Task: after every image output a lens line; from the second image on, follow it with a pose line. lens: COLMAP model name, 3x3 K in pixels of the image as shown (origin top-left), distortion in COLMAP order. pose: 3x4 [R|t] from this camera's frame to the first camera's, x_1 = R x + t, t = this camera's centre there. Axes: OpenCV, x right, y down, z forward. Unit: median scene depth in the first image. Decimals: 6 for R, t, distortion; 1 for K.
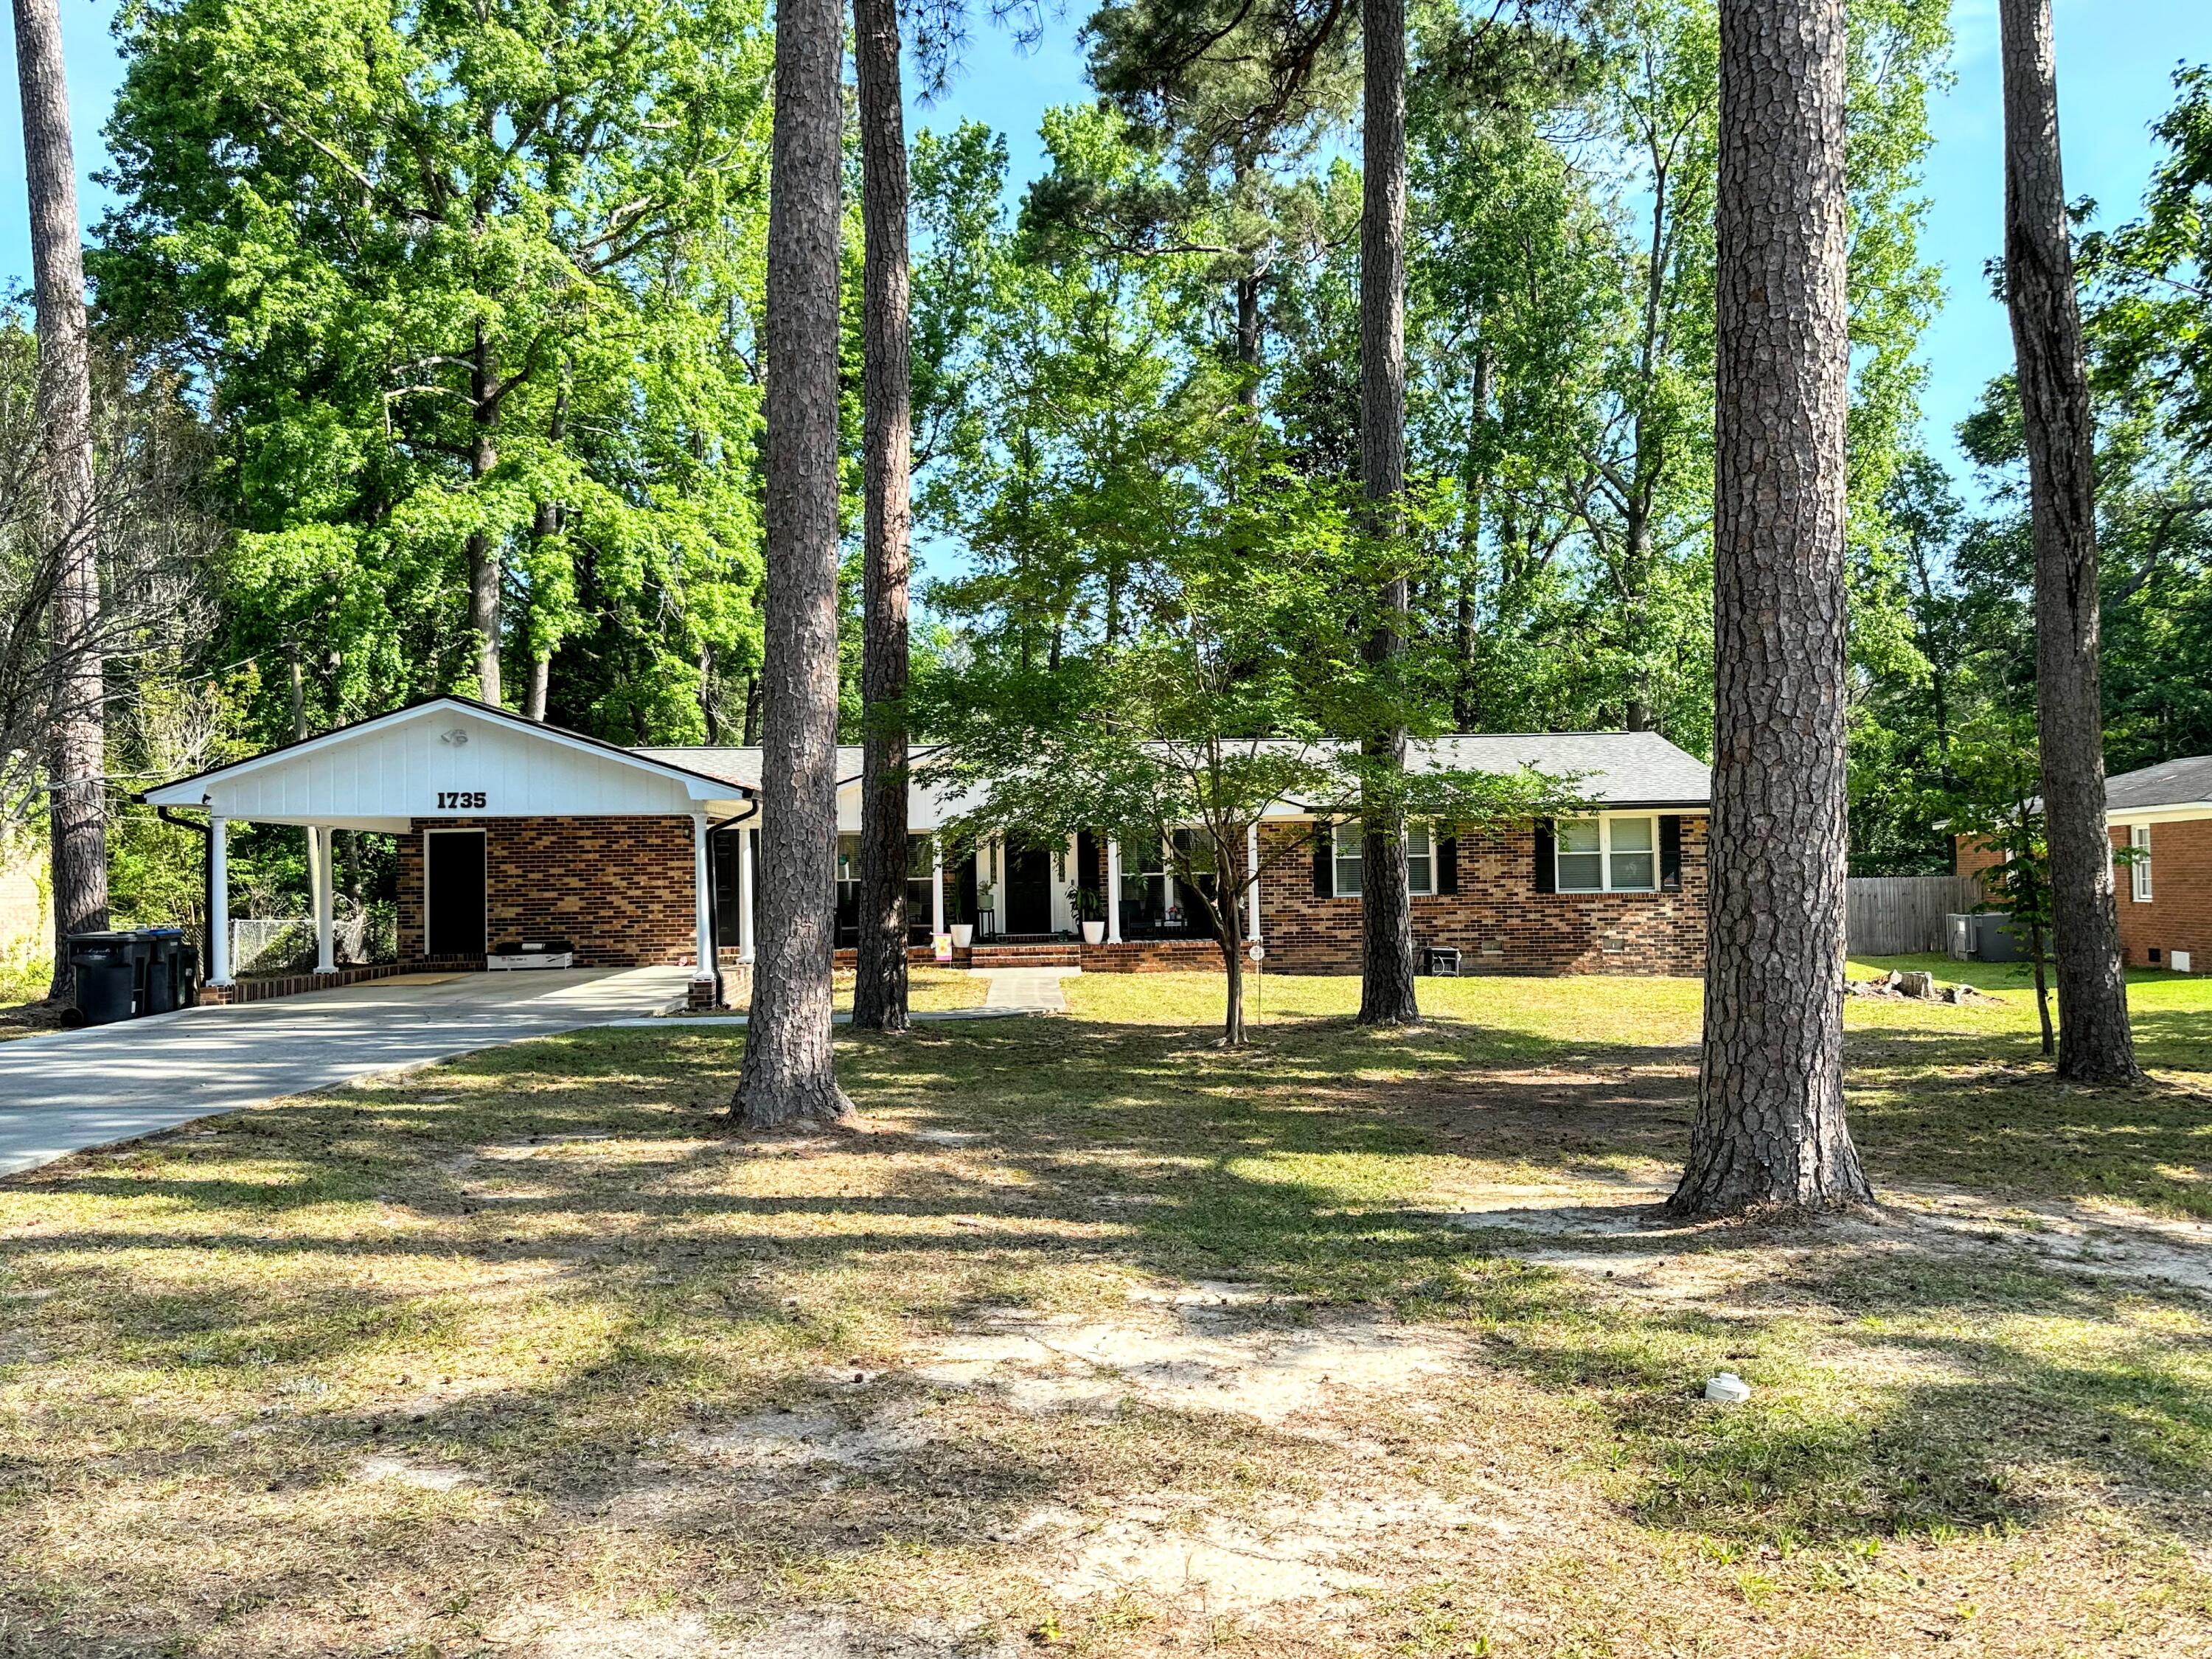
lens RADIAL K [[1668.7, 0, 1130.4], [0, 1668.7, 816.4], [0, 0, 1]] dist [0.089314, -0.109825]
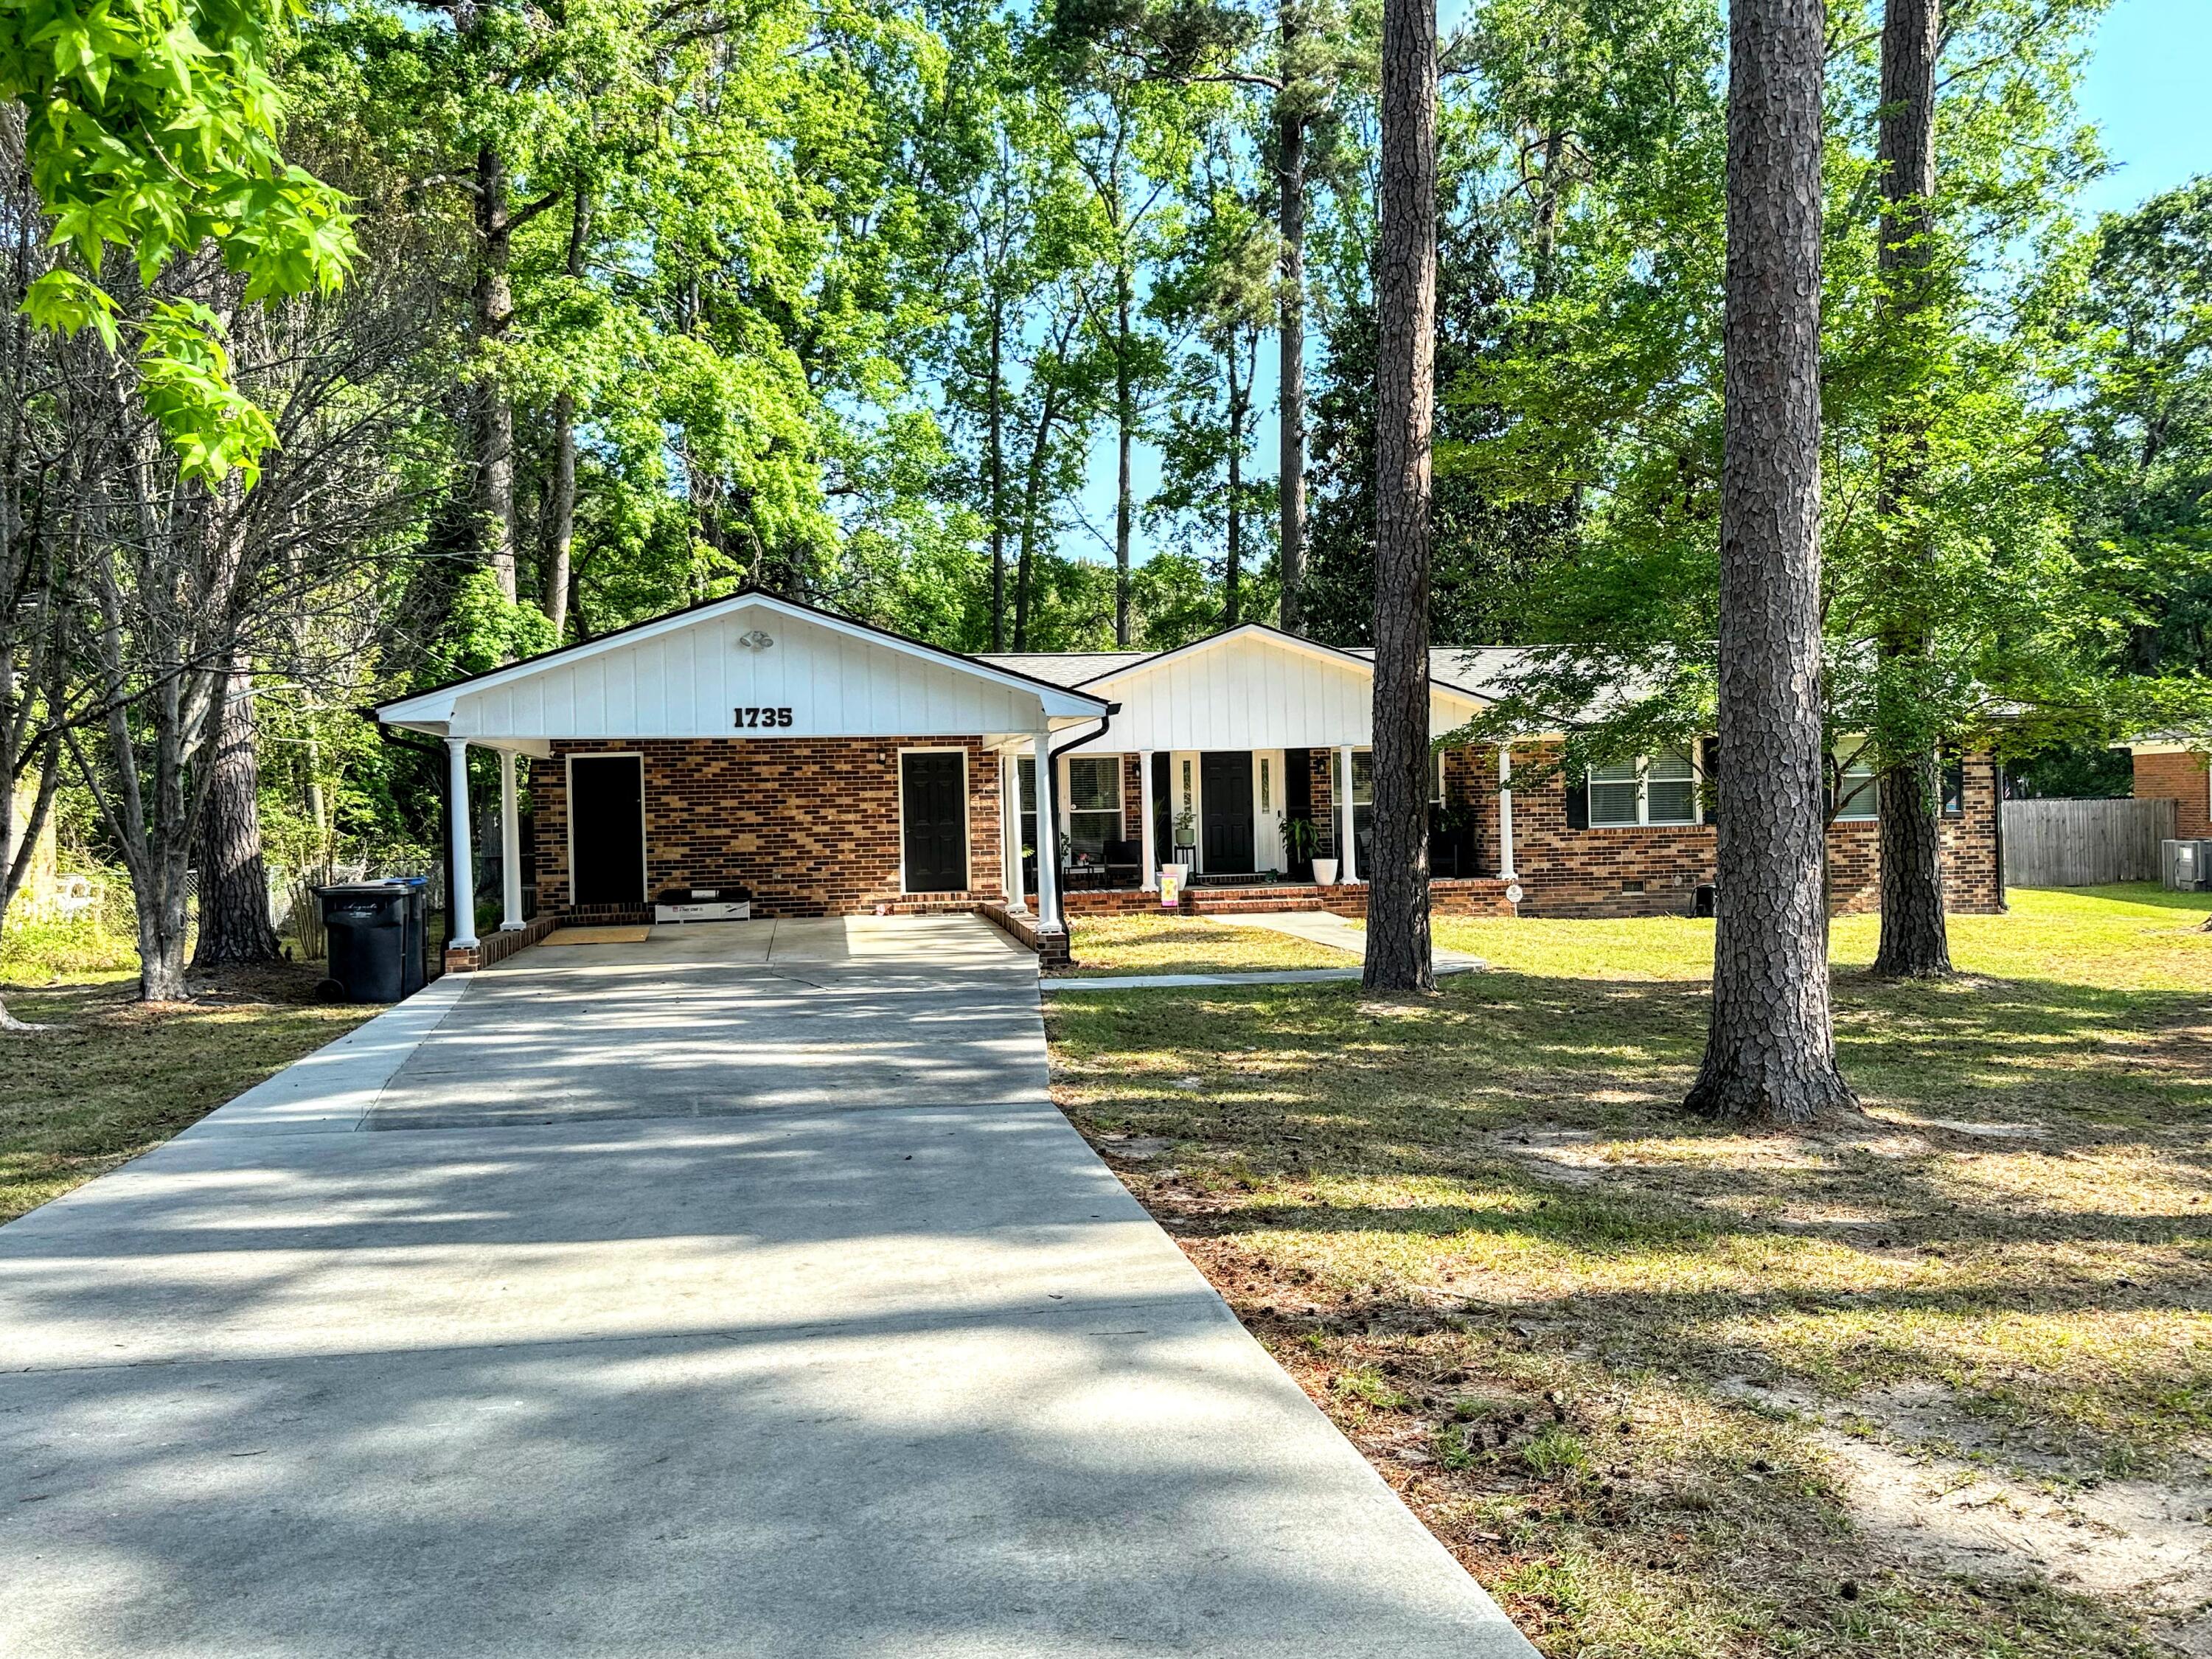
lens RADIAL K [[1873.4, 0, 1112.3], [0, 1873.4, 814.5], [0, 0, 1]] dist [0.102153, -0.137243]
pose [[0.994099, -0.007418, 0.108220, -0.237954], [0.003226, 0.999240, 0.038855, 0.002263], [-0.108426, -0.038277, 0.993367, 0.052893]]
